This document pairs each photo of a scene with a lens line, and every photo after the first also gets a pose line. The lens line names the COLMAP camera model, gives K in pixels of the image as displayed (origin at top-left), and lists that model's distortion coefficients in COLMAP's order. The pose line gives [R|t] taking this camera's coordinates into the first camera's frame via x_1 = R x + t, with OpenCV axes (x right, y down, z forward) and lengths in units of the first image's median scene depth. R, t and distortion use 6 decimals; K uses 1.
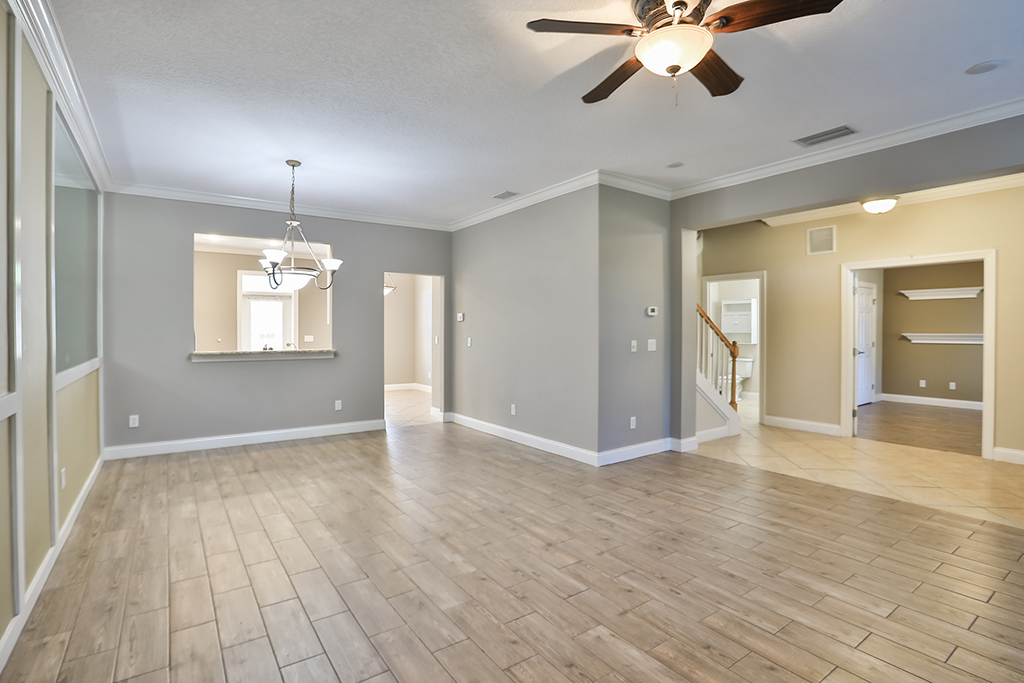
lens RADIAL K [[495.5, 0, 525.9], [0, 495.5, 322.2], [0, 0, 1]] dist [-0.055802, 0.010332]
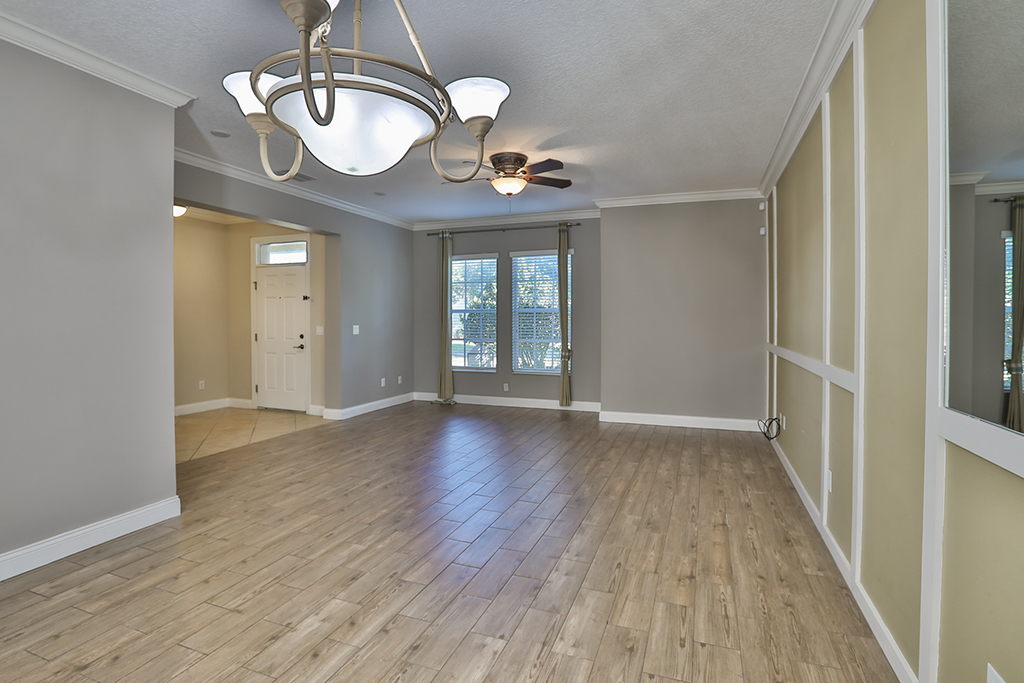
lens RADIAL K [[495.5, 0, 525.9], [0, 495.5, 322.2], [0, 0, 1]] dist [-0.055802, 0.010332]
pose [[-0.554924, -0.007168, 0.831870, -0.952131], [-0.016859, 0.999854, -0.002632, 0.024928], [-0.831730, -0.015485, -0.554964, 1.361867]]
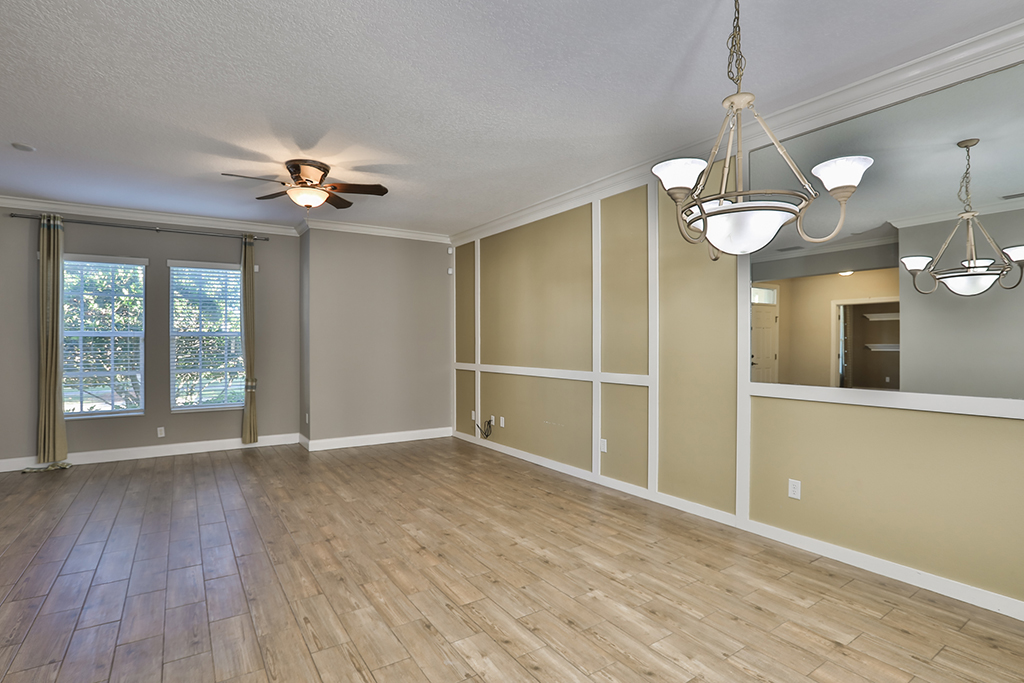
lens RADIAL K [[501.9, 0, 512.0], [0, 501.9, 341.5], [0, 0, 1]] dist [-0.069425, 0.030380]
pose [[-0.998745, 0.000306, 0.050090, -0.369885], [-0.000626, 0.999827, -0.018584, 0.026843], [-0.050087, -0.018592, -0.998572, 1.844519]]
